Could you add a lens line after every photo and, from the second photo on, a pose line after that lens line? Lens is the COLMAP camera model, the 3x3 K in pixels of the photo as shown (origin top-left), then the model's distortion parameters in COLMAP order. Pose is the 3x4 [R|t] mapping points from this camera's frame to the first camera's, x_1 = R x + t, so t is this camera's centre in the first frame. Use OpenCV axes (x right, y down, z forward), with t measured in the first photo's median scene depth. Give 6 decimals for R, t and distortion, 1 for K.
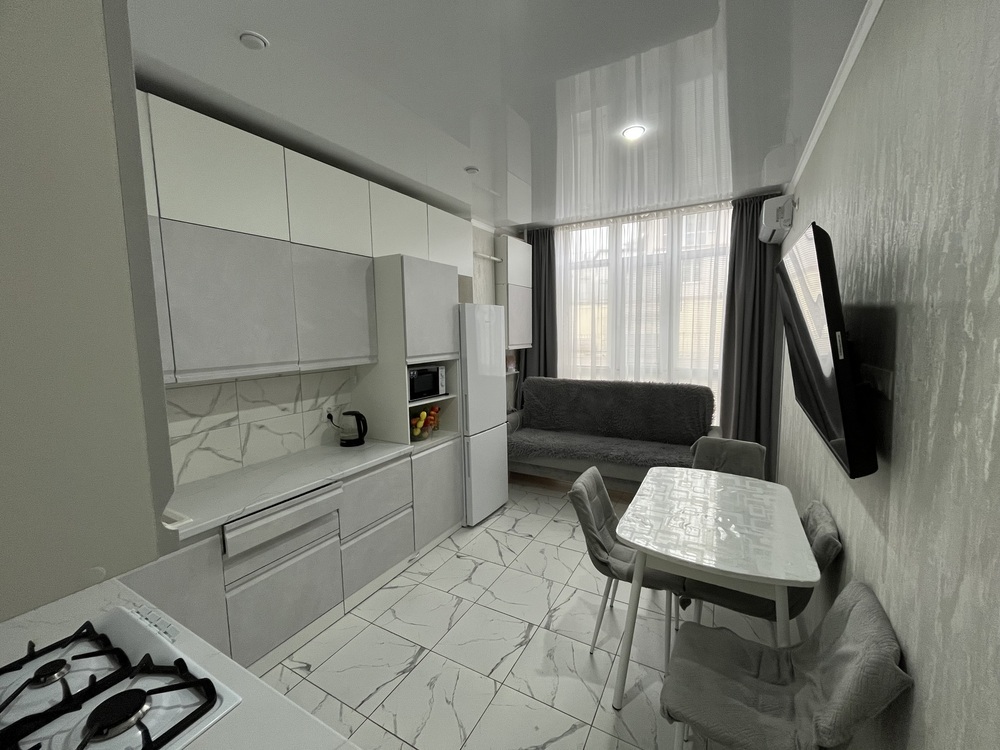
lens RADIAL K [[405.4, 0, 499.0], [0, 405.4, 373.1], [0, 0, 1]] dist [-0.003675, -0.000061]
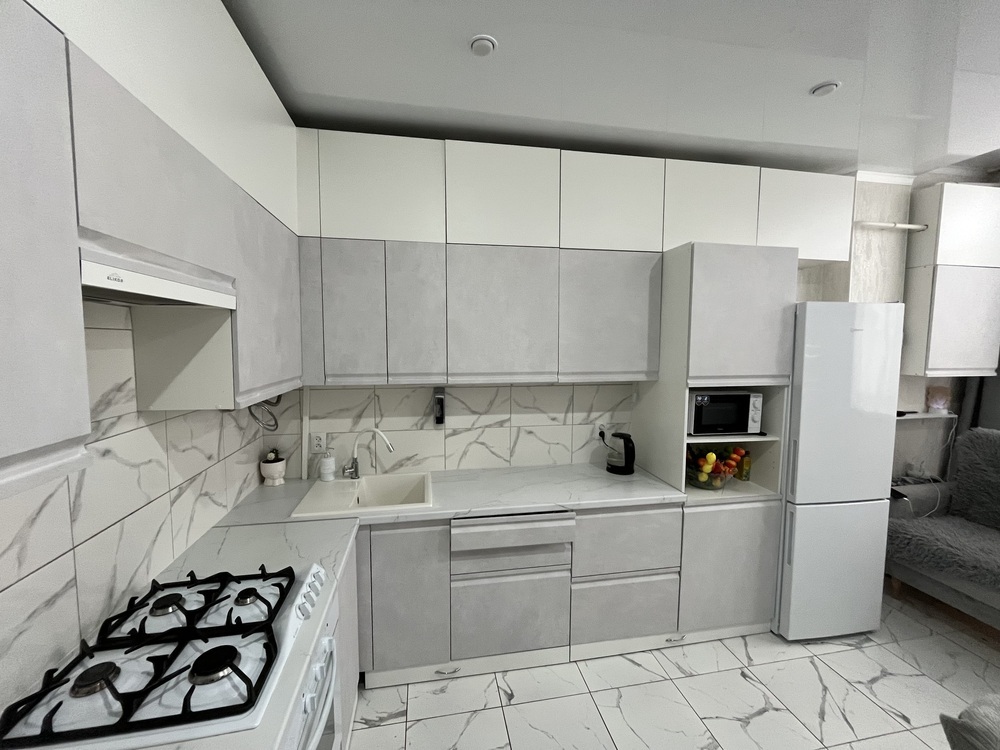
lens RADIAL K [[405.4, 0, 500.5], [0, 405.4, 374.3], [0, 0, 1]] dist [-0.003675, -0.000061]
pose [[0.640817, 0.082050, -0.763296, 0.121584], [-0.093854, 0.995187, 0.028183, -0.032147], [0.761935, 0.053579, 0.645433, 0.237350]]
